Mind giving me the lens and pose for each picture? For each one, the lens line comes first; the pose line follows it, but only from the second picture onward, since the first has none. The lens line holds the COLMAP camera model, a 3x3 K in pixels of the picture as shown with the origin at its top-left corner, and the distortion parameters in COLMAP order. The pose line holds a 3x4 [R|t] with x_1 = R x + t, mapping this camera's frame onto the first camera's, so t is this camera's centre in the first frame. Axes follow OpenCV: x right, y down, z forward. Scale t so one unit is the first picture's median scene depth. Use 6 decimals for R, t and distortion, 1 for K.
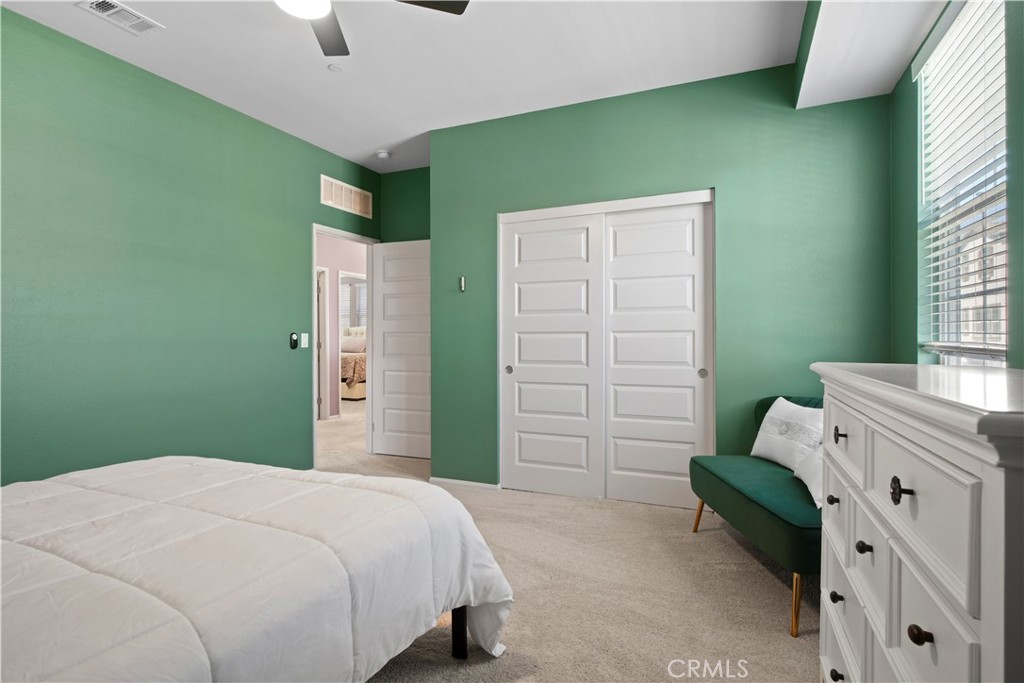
lens RADIAL K [[524.2, 0, 511.2], [0, 524.2, 341.3], [0, 0, 1]] dist [-0.008002, 0.001839]
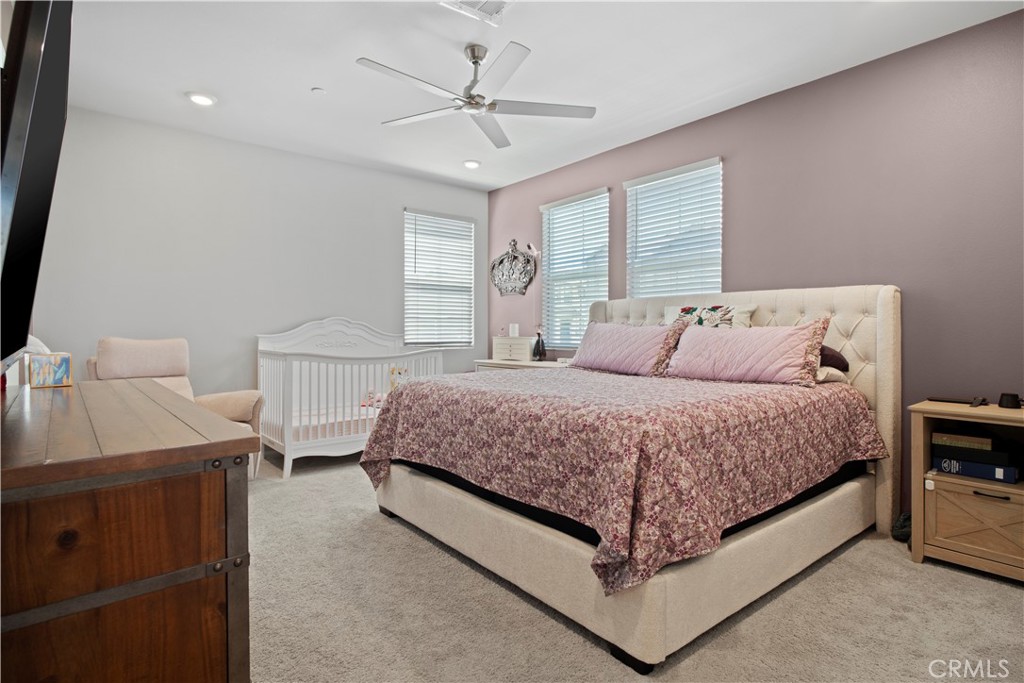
lens RADIAL K [[524.2, 0, 506.9], [0, 524.2, 334.5], [0, 0, 1]] dist [-0.008002, 0.001839]
pose [[0.884352, 0.003226, -0.466810, -0.254957], [-0.003518, 0.999994, 0.000246, -0.002222], [0.466808, 0.001425, 0.884357, 0.818883]]
